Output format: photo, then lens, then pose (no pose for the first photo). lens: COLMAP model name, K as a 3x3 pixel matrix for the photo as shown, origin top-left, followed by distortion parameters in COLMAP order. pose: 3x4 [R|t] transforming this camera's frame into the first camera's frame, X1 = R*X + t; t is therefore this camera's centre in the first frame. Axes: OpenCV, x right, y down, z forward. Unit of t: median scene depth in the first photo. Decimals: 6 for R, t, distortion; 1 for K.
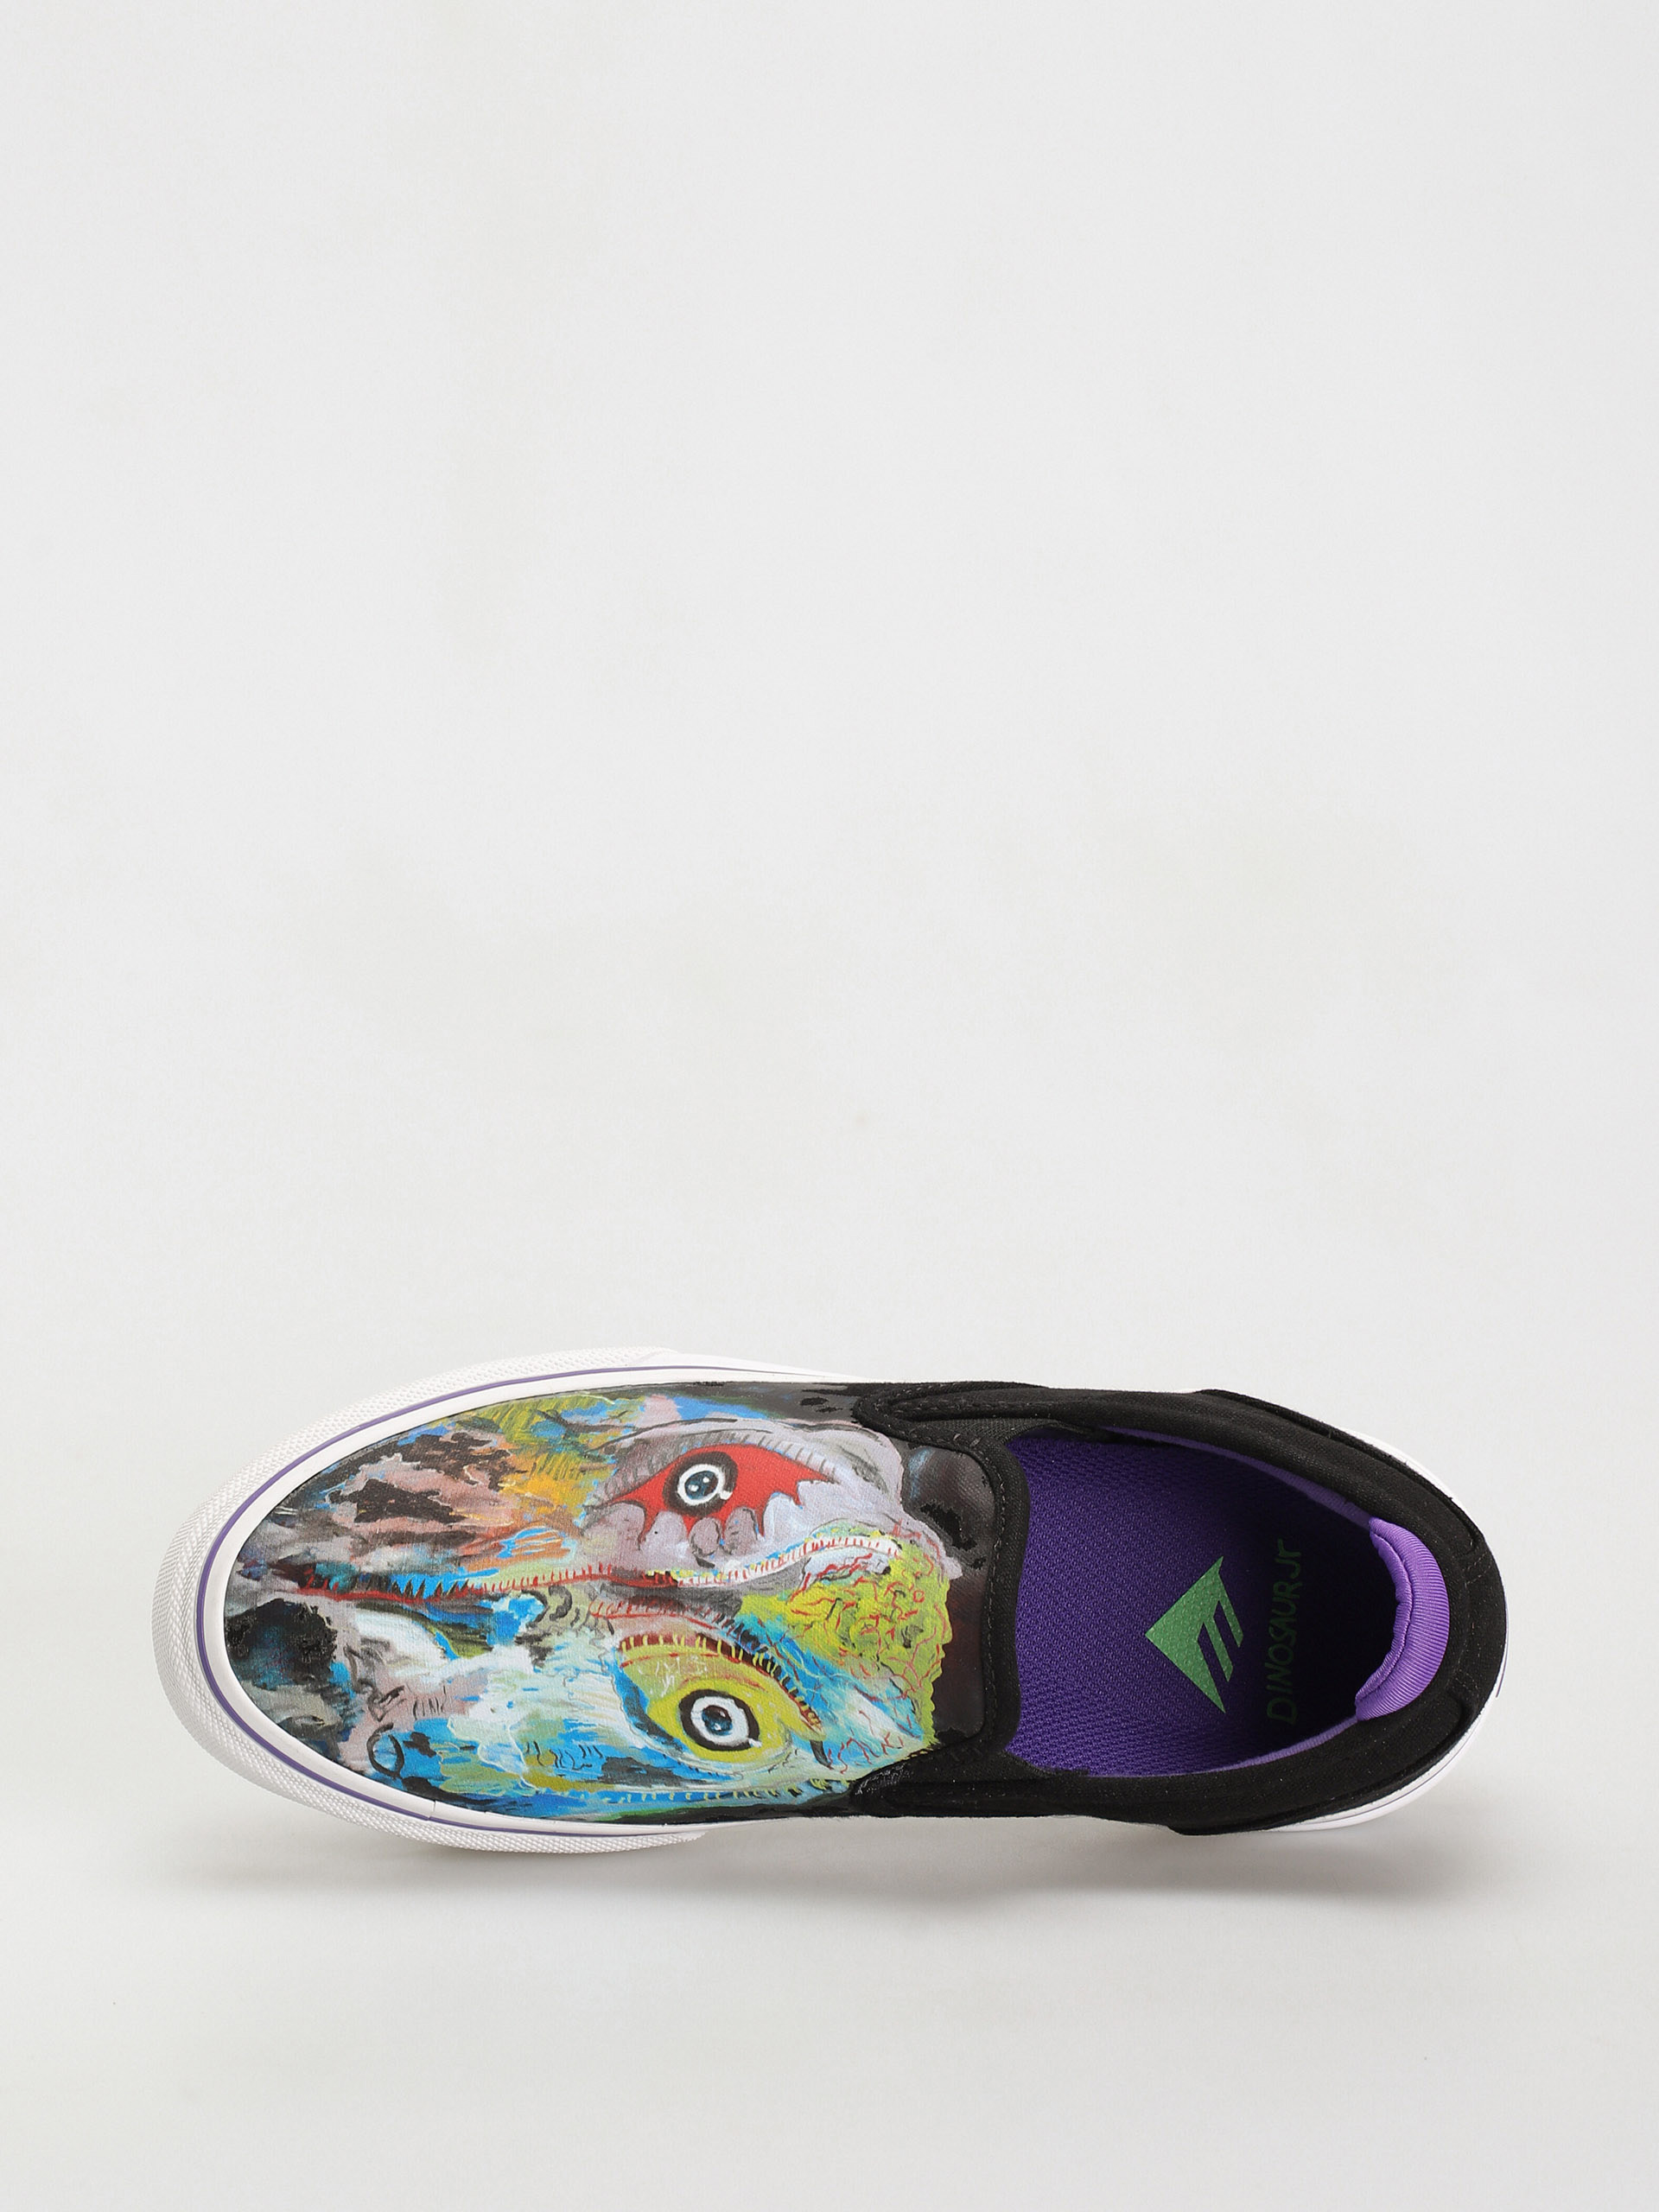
lens RADIAL K [[9502.2, 0, 829.5], [0, 9502.2, 1106.0], [0, 0, 1]] dist [-0.200987, -2.769352]
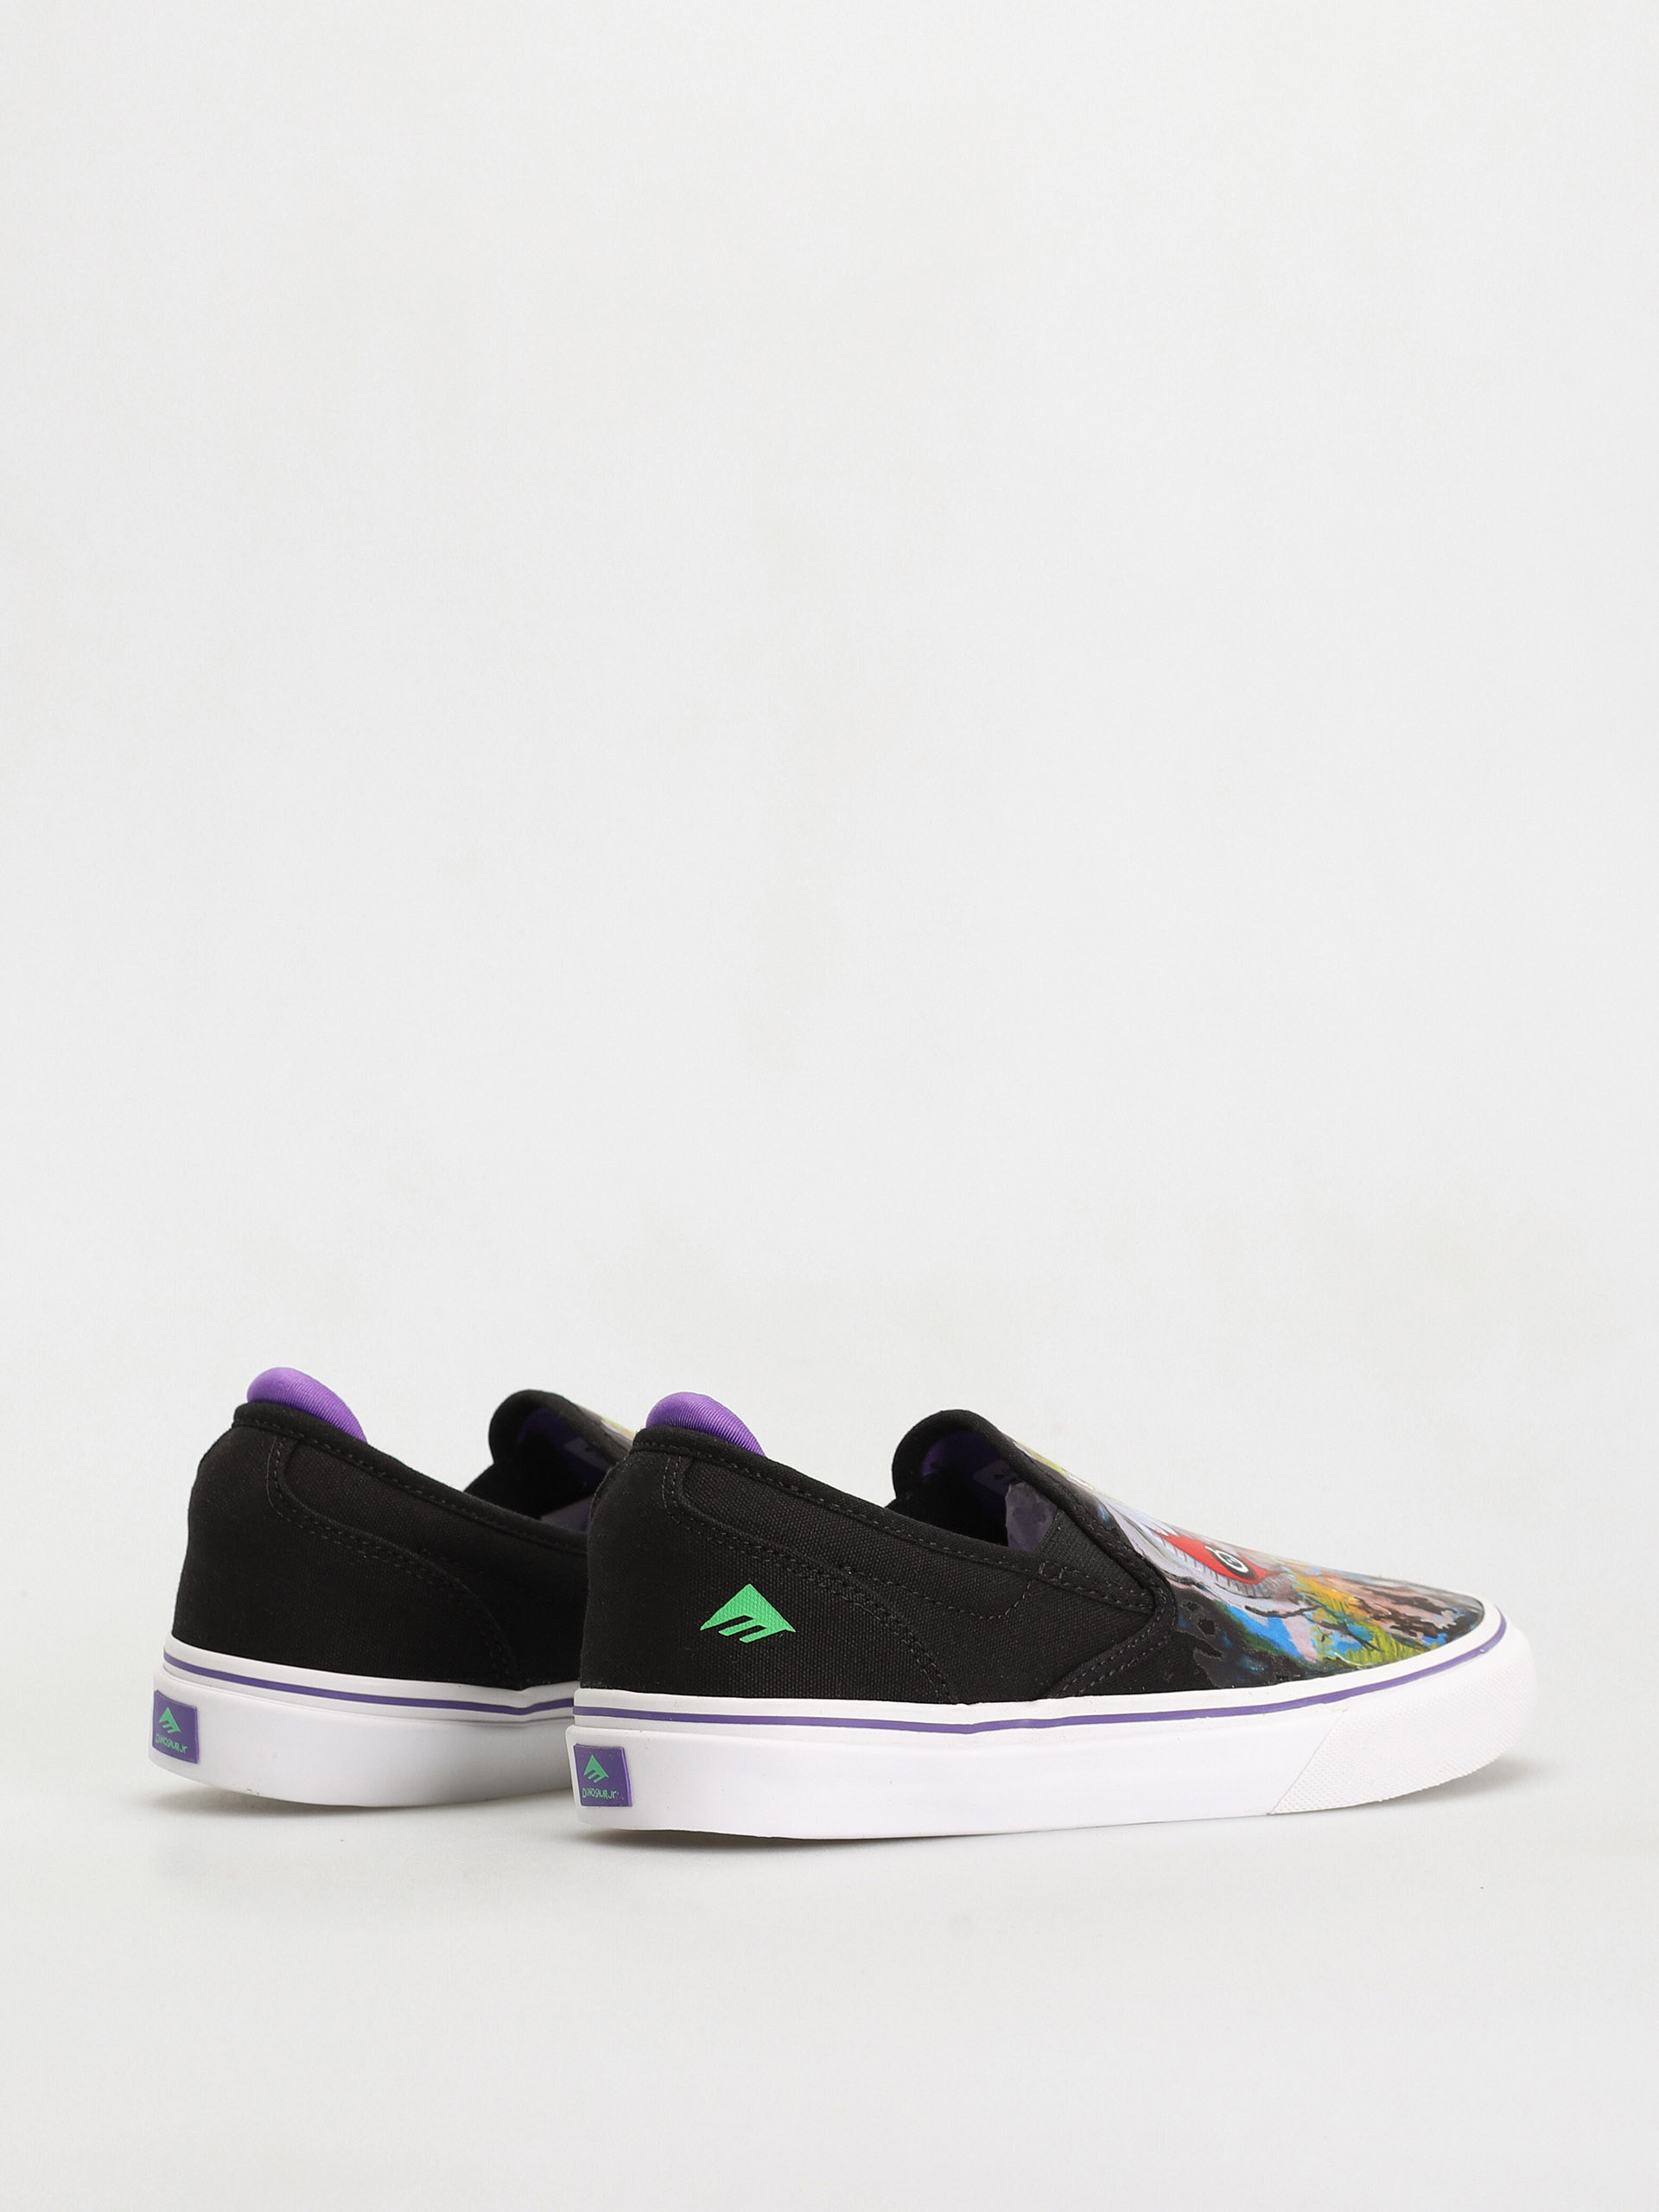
lens RADIAL K [[9502.2, 0, 829.5], [0, 9502.2, 1106.0], [0, 0, 1]] dist [-0.200987, -2.769352]
pose [[-0.775146, -0.064948, -0.628435, 0.768947], [-0.631130, 0.124812, 0.765570, -0.837482], [0.028714, 0.990052, -0.137738, 1.106009]]
